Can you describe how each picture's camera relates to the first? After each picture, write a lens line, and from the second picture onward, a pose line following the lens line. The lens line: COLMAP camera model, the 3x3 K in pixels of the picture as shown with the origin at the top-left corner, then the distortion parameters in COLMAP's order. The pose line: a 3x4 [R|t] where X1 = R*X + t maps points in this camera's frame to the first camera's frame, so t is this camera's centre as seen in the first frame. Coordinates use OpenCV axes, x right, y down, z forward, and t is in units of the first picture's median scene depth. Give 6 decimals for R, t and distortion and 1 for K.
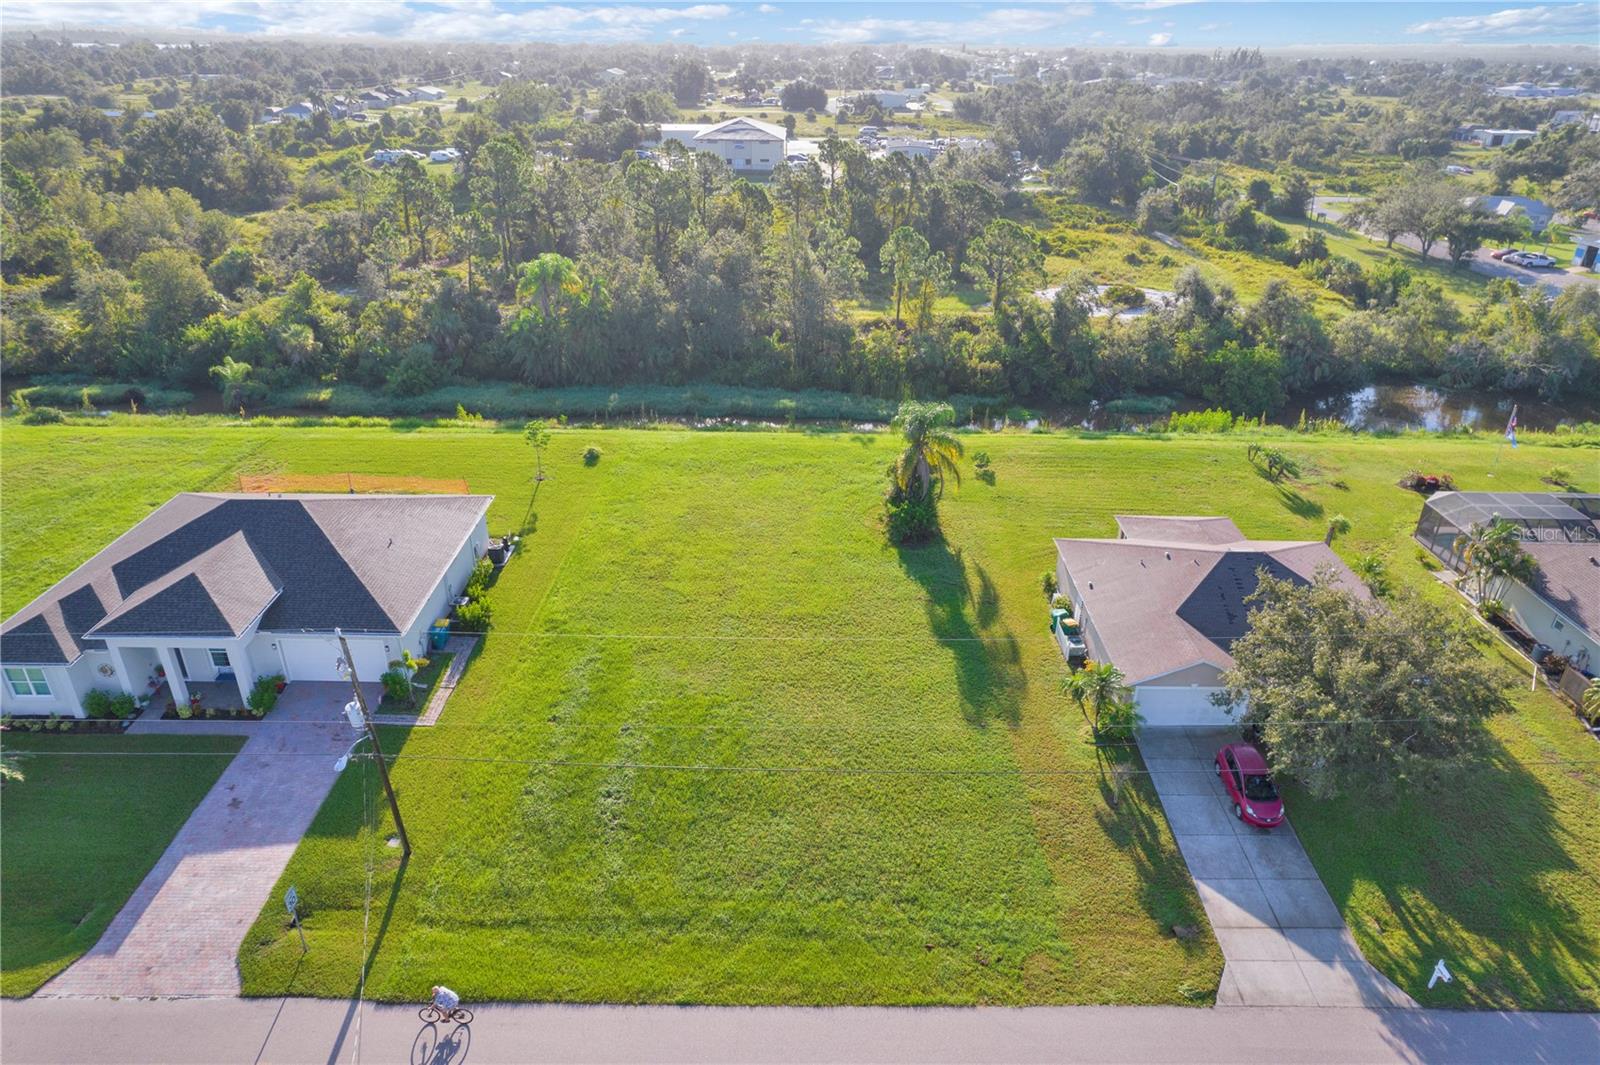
lens RADIAL K [[1022.3, 0, 802.3], [0, 1022.3, 537.6], [0, 0, 1]] dist [-0.080137, 0.073926]
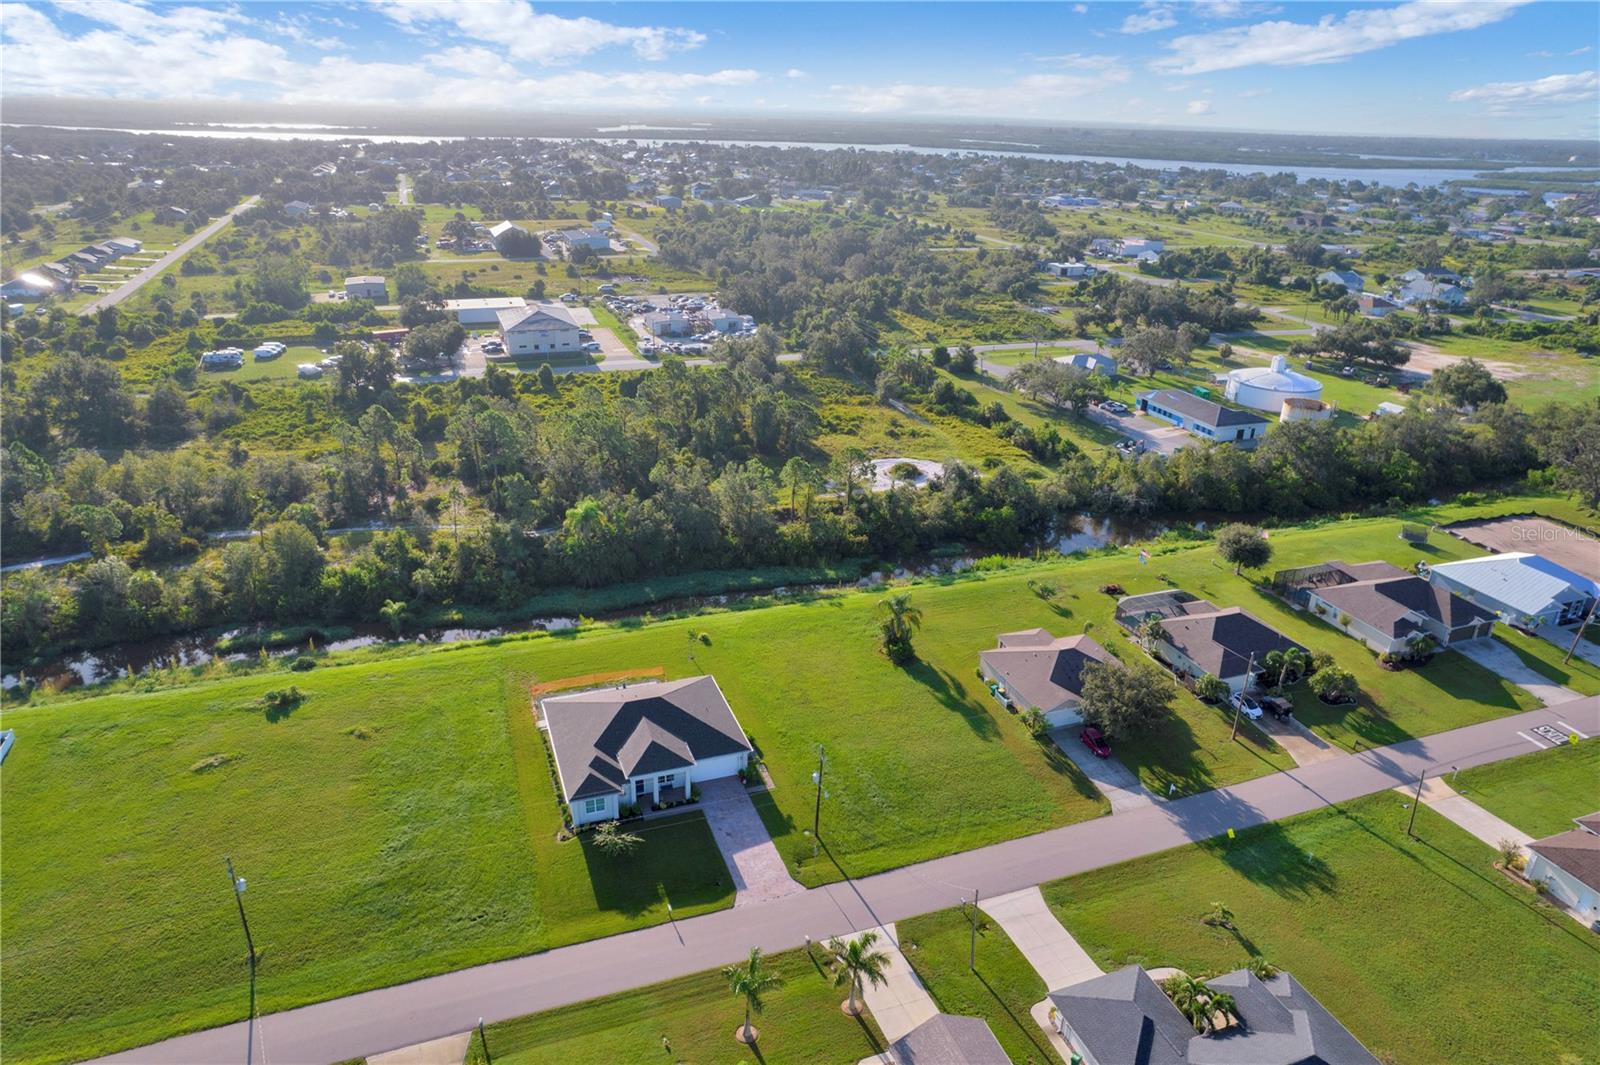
lens RADIAL K [[1035.3, 0, 800.1], [0, 1035.3, 506.7], [0, 0, 1]] dist [-0.077723, 0.061029]
pose [[0.937147, -0.112776, 0.330206, -0.879686], [0.141071, 0.987997, -0.062935, -0.243896], [-0.319145, 0.105562, 0.941808, -1.077438]]
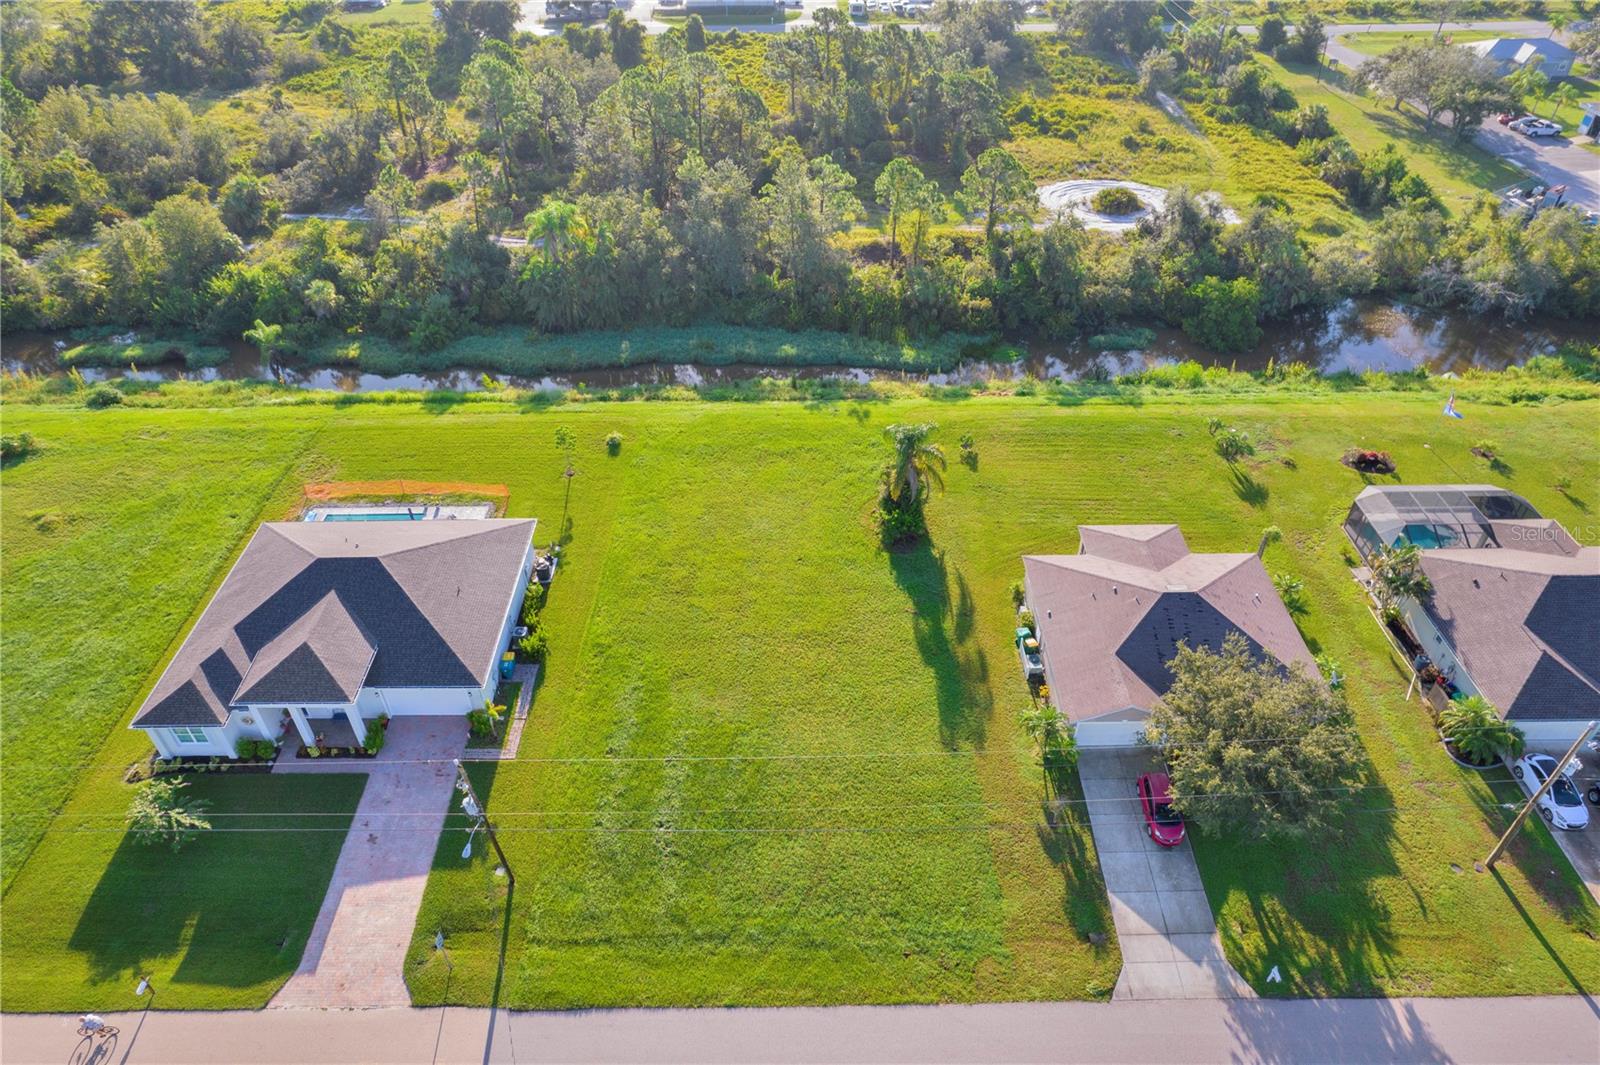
lens RADIAL K [[1022.3, 0, 802.3], [0, 1022.3, 537.6], [0, 0, 1]] dist [-0.080137, 0.073926]
pose [[0.999776, -0.020427, -0.005604, 0.002821], [0.021149, 0.977377, 0.210446, -0.298830], [0.001179, -0.210517, 0.977590, -0.147515]]
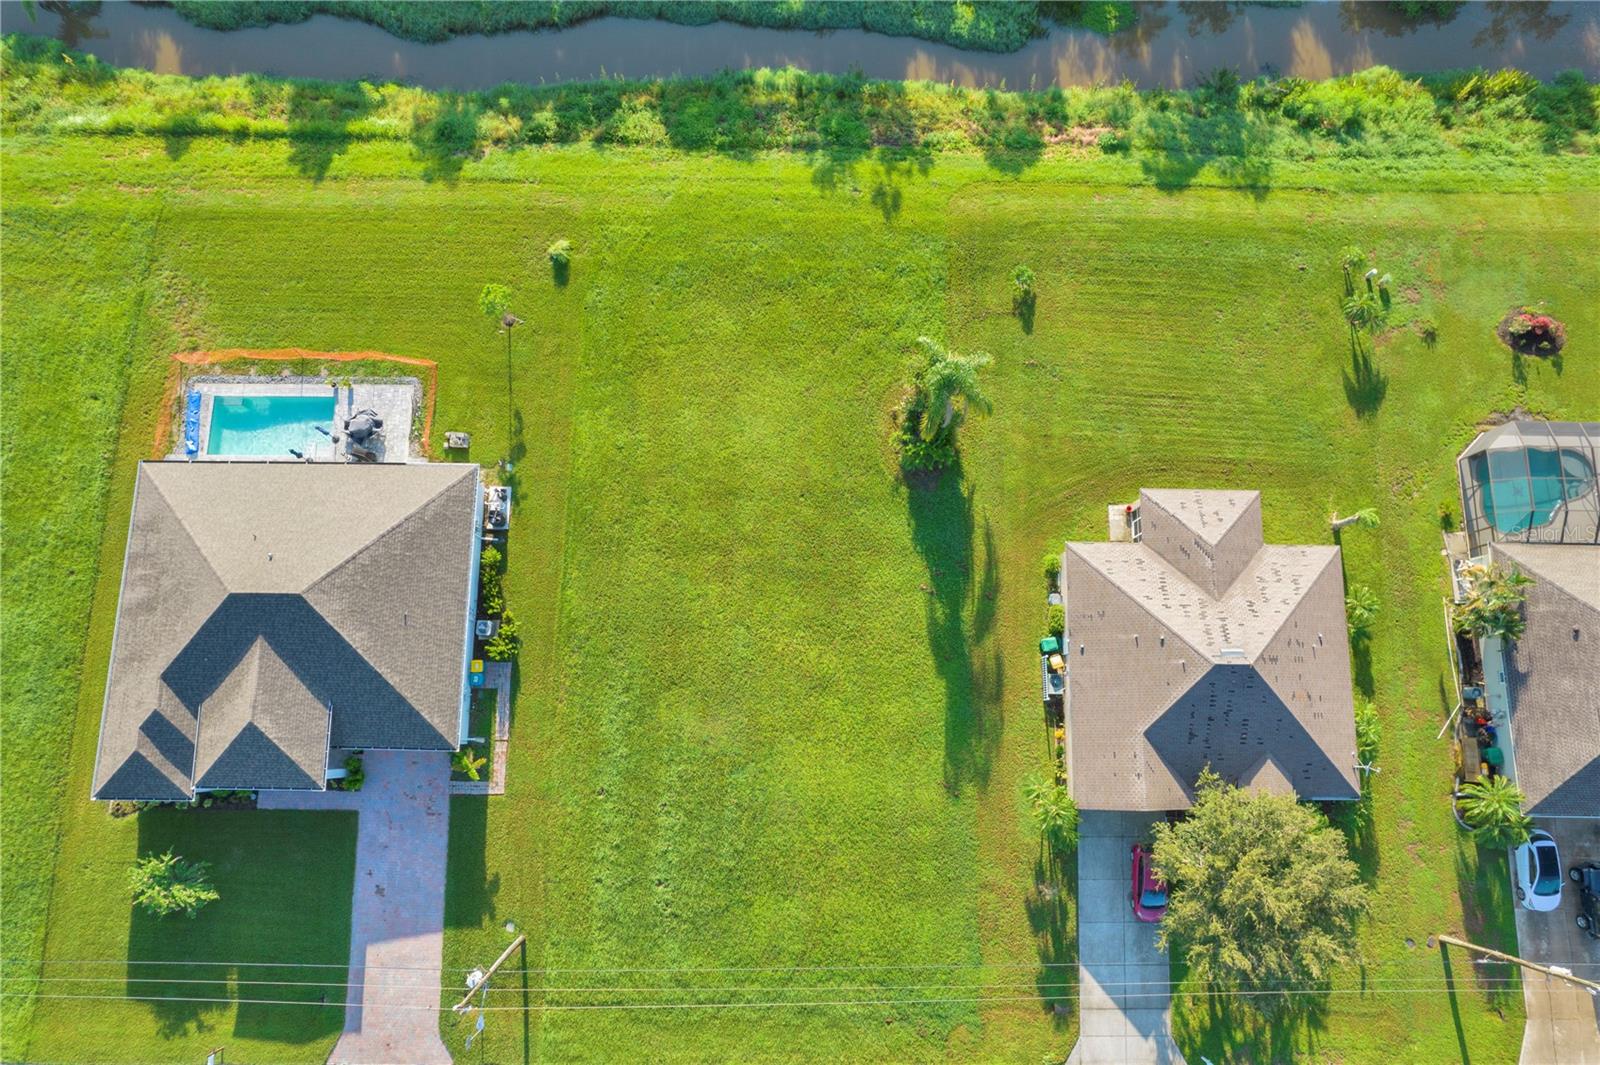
lens RADIAL K [[1022.3, 0, 802.3], [0, 1022.3, 537.6], [0, 0, 1]] dist [-0.080137, 0.073926]
pose [[0.999966, 0.008214, -0.001147, -0.006342], [-0.004136, 0.613768, 0.789476, -0.856677], [0.007189, -0.789444, 0.613781, 0.442689]]
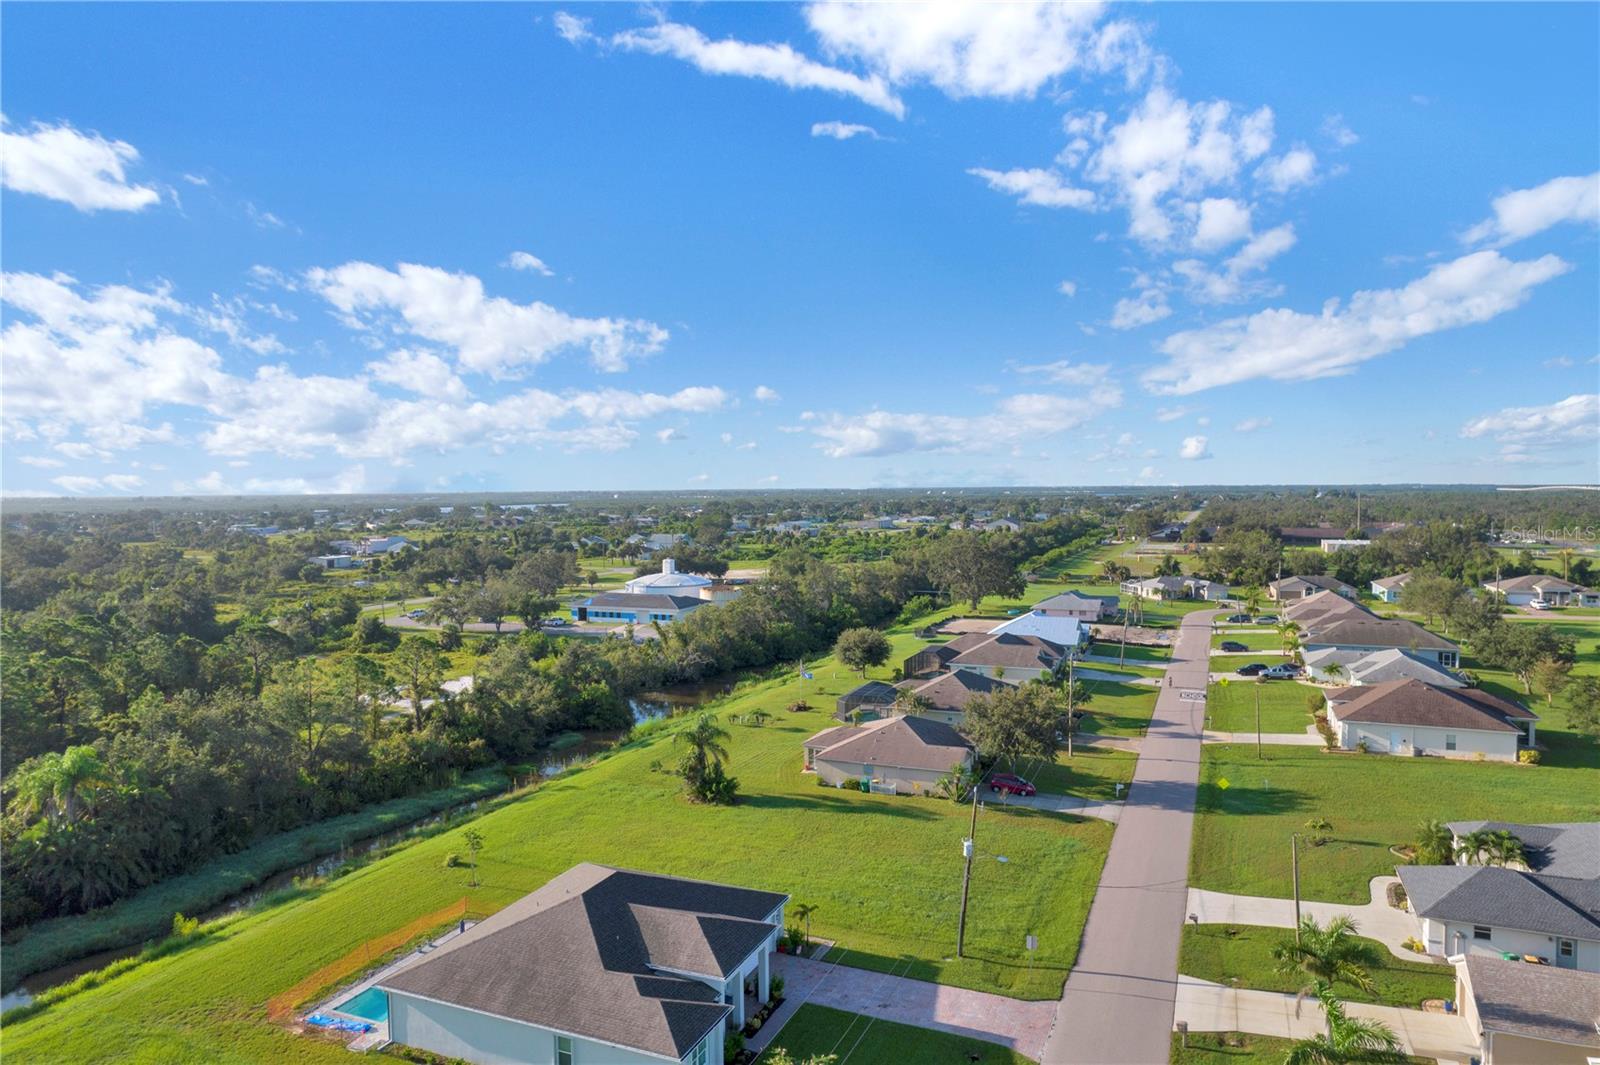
lens RADIAL K [[1022.3, 0, 802.3], [0, 1022.3, 537.6], [0, 0, 1]] dist [-0.080137, 0.073926]
pose [[0.381421, -0.062642, 0.922277, -1.450879], [0.430780, 0.894791, -0.117380, -0.150804], [-0.817891, 0.442070, 0.368277, 0.246706]]
